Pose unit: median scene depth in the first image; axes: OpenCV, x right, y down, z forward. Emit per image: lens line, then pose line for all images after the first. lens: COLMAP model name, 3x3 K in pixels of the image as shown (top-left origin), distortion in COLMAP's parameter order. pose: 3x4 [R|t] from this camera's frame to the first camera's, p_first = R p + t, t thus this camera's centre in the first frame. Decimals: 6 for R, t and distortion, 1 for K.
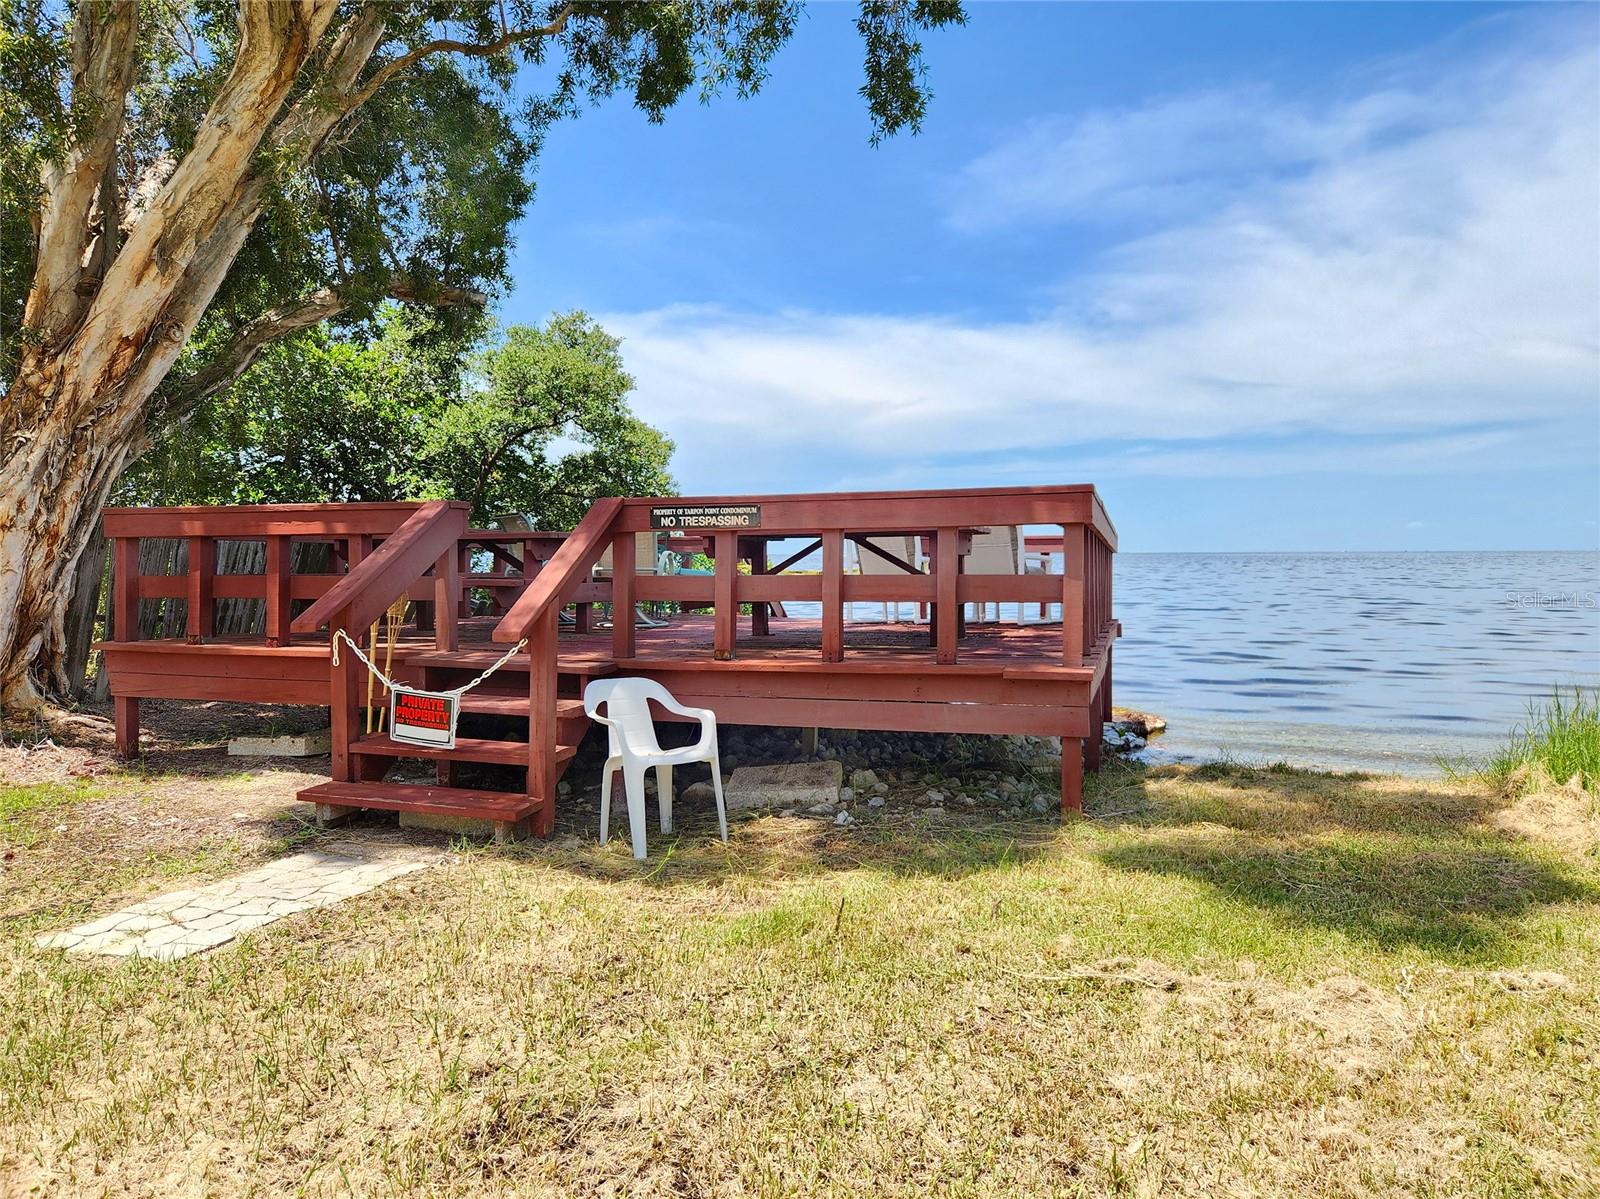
lens RADIAL K [[1081.0, 0, 801.1], [0, 1081.0, 619.1], [0, 0, 1]] dist [0.032096, -0.005307]
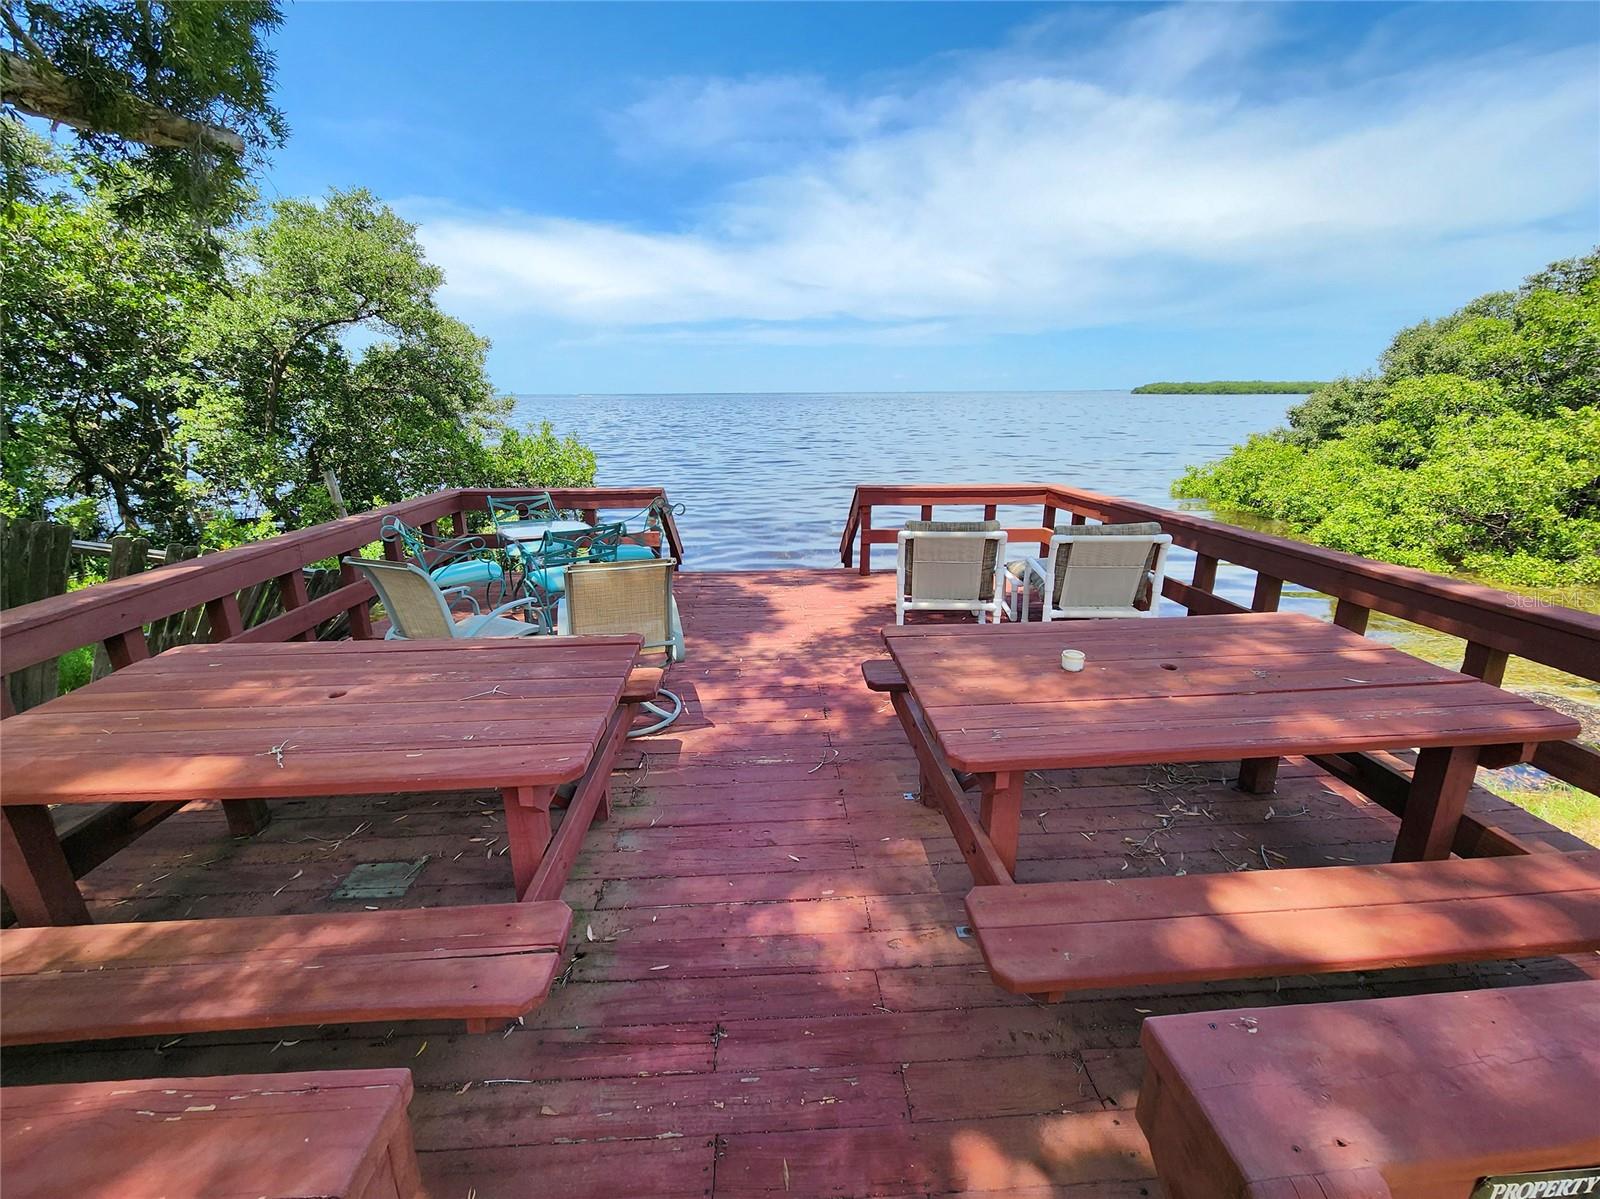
lens RADIAL K [[654.8, 0, 800.0], [0, 654.8, 599.5], [0, 0, 1]] dist [0.000040, 0.000379]
pose [[0.932901, -0.110717, 0.342691, -0.083090], [0.024473, 0.968860, 0.246398, -0.069332], [-0.359300, -0.221478, 0.906560, 0.269996]]
